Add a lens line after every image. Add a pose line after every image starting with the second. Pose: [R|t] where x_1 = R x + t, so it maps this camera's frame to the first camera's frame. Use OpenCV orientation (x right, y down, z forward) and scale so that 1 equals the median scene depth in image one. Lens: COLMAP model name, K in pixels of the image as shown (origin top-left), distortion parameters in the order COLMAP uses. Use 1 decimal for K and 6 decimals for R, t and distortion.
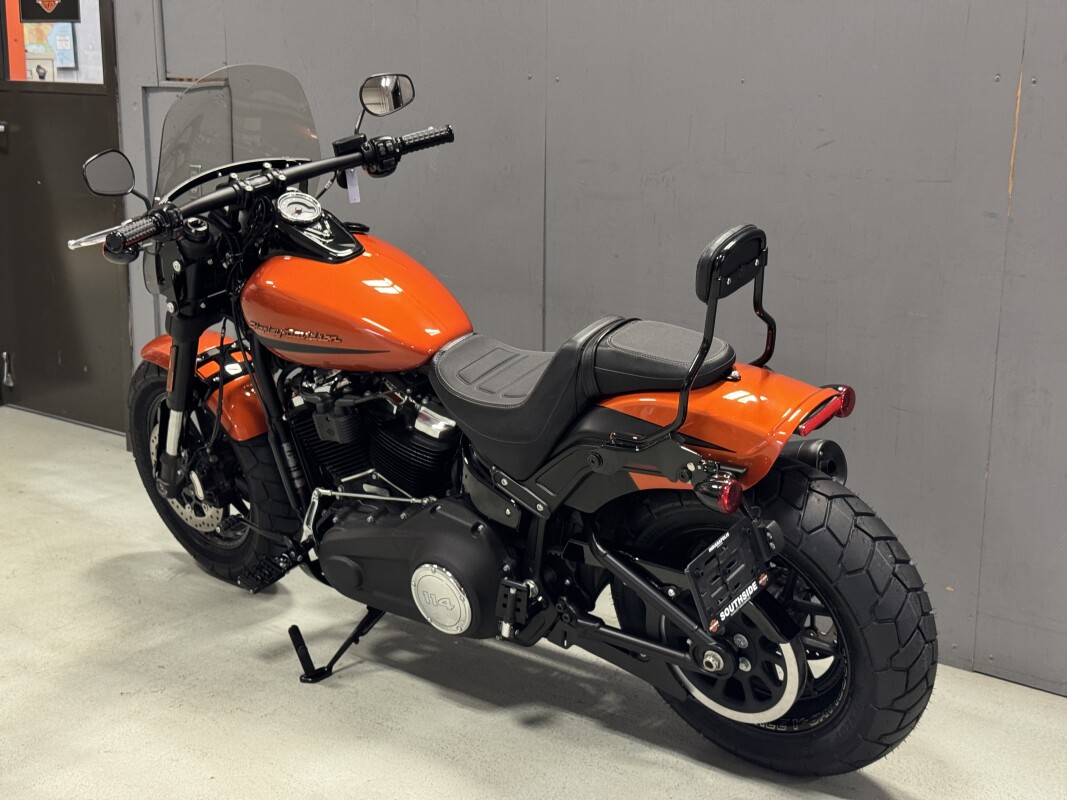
lens RADIAL K [[1505.3, 0, 537.9], [0, 1505.3, 401.3], [0, 0, 1]] dist [0.115636, 0.000000]
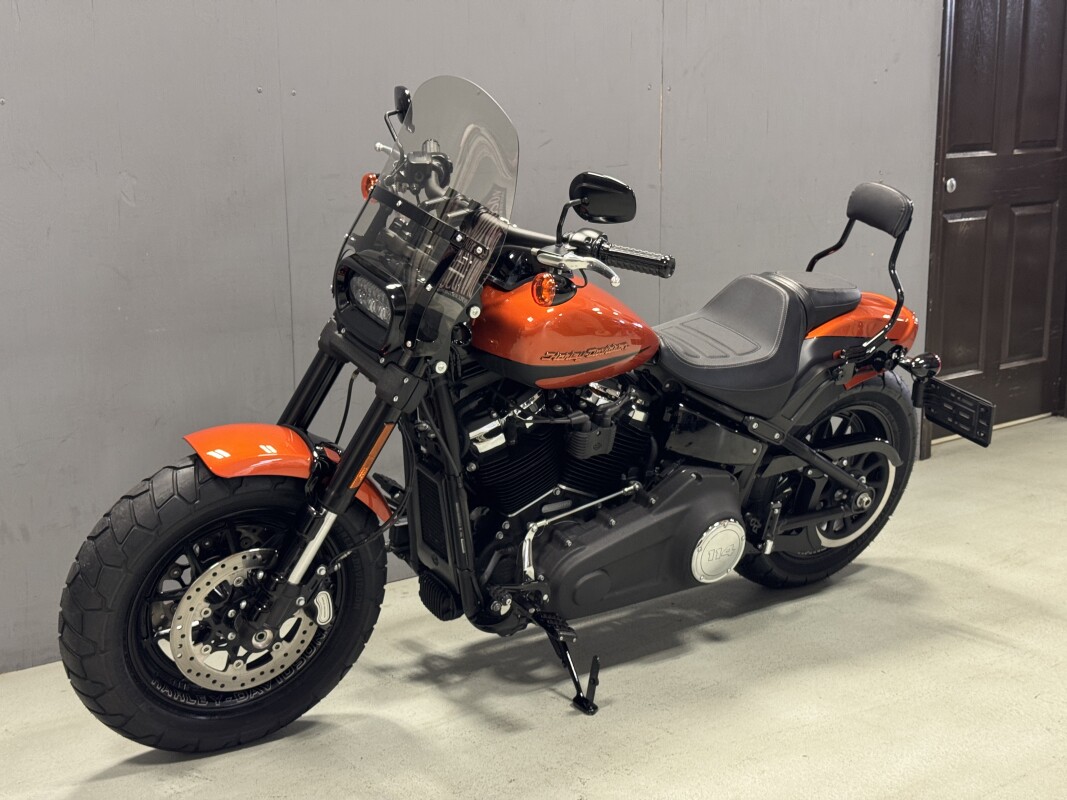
lens RADIAL K [[1505.3, 0, 552.3], [0, 1505.3, 388.1], [0, 0, 1]] dist [0.115636, 0.000000]
pose [[0.222855, -0.196144, 0.954915, -0.994593], [0.220849, 0.964240, 0.146518, -0.154262], [-0.949506, 0.178239, 0.258204, 0.709170]]
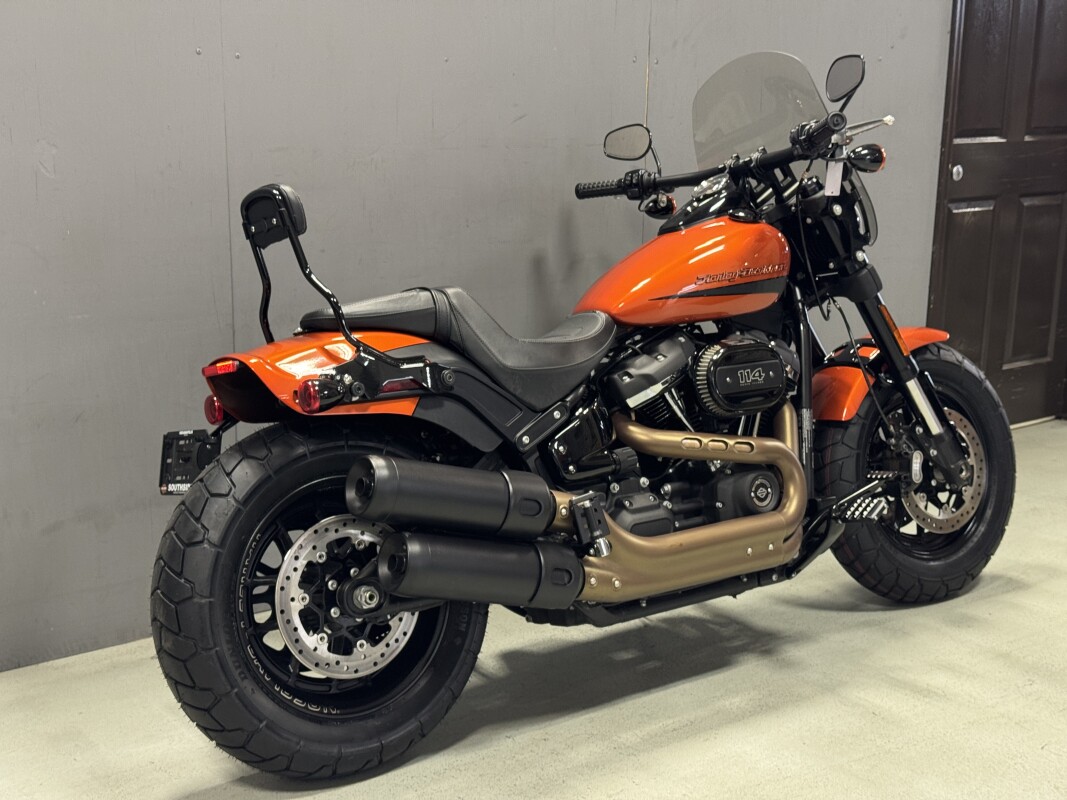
lens RADIAL K [[1505.3, 0, 539.5], [0, 1505.3, 403.5], [0, 0, 1]] dist [0.115636, 0.000000]
pose [[0.228392, -0.216697, 0.949147, -0.894290], [0.198256, 0.964838, 0.172573, -0.154208], [-0.953169, 0.148760, 0.263323, 0.717669]]
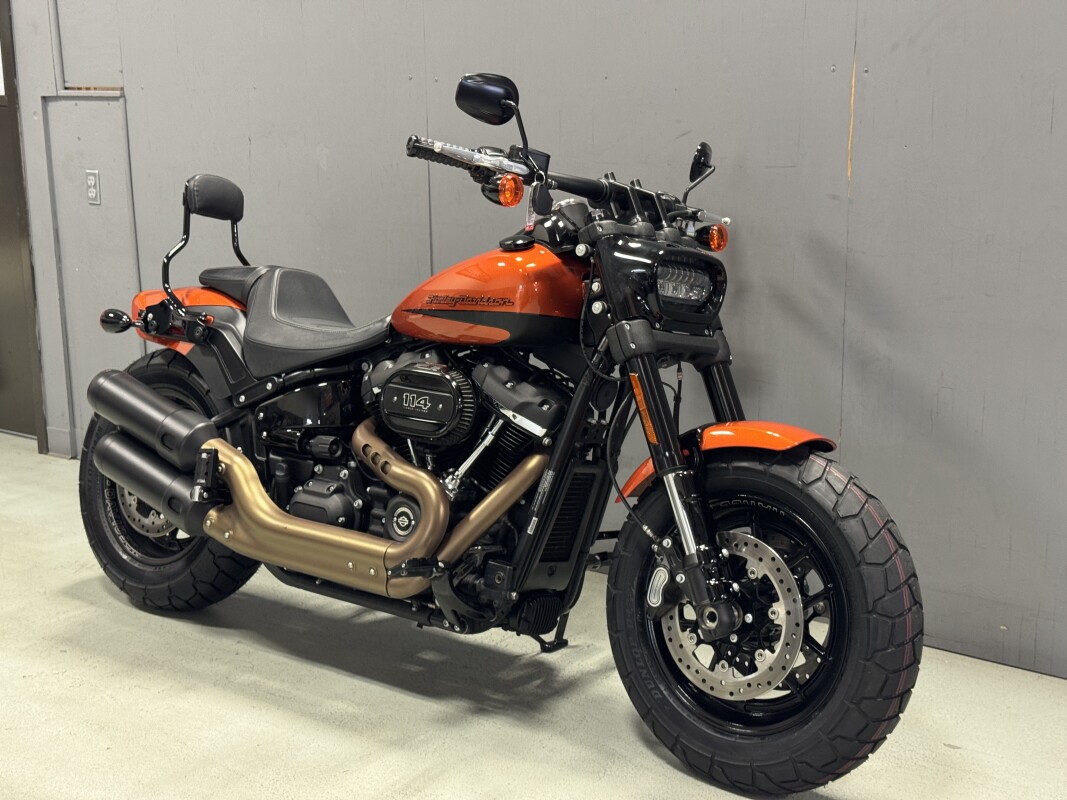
lens RADIAL K [[1505.3, 0, 541.5], [0, 1505.3, 393.1], [0, 0, 1]] dist [0.115636, 0.000000]
pose [[0.998807, -0.032341, 0.036597, 0.044831], [0.032637, 0.999439, -0.007541, 0.016334], [-0.036332, 0.008726, 0.999302, -0.054486]]
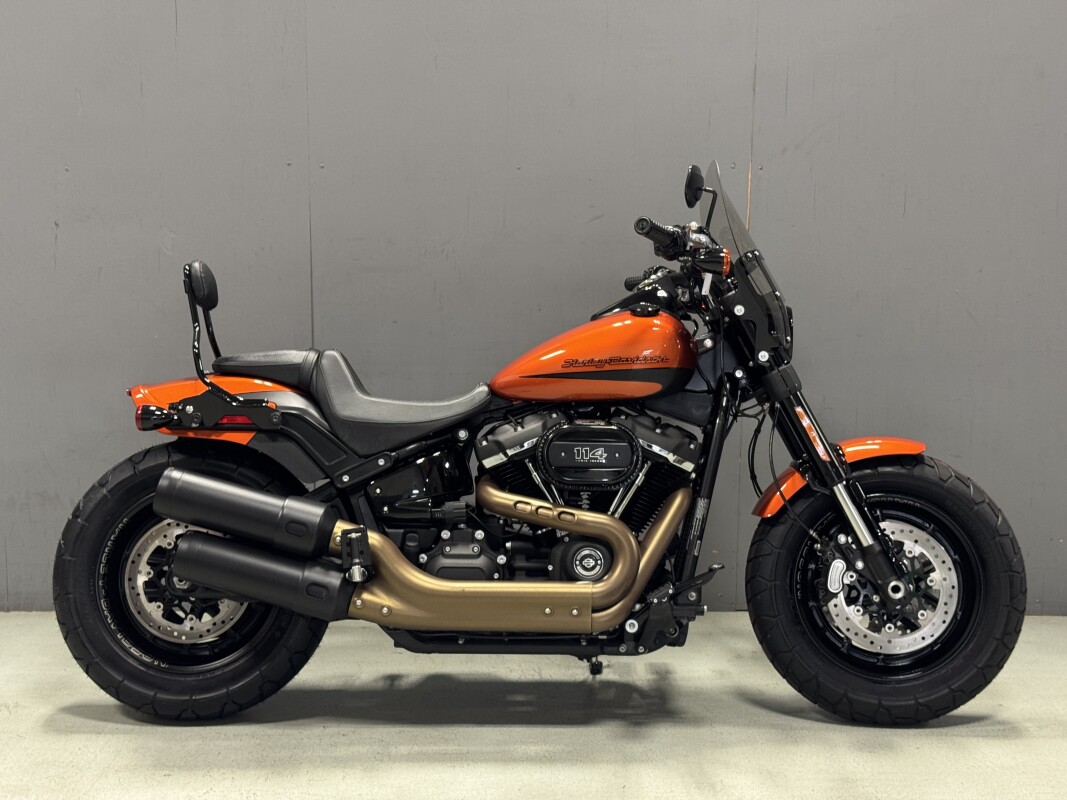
lens RADIAL K [[1505.3, 0, 526.7], [0, 1505.3, 396.5], [0, 0, 1]] dist [0.115636, 0.000000]
pose [[0.760700, -0.104370, 0.640658, -0.658034], [0.138094, 0.990416, -0.002619, -0.028301], [-0.634244, 0.090464, 0.767822, 0.096422]]
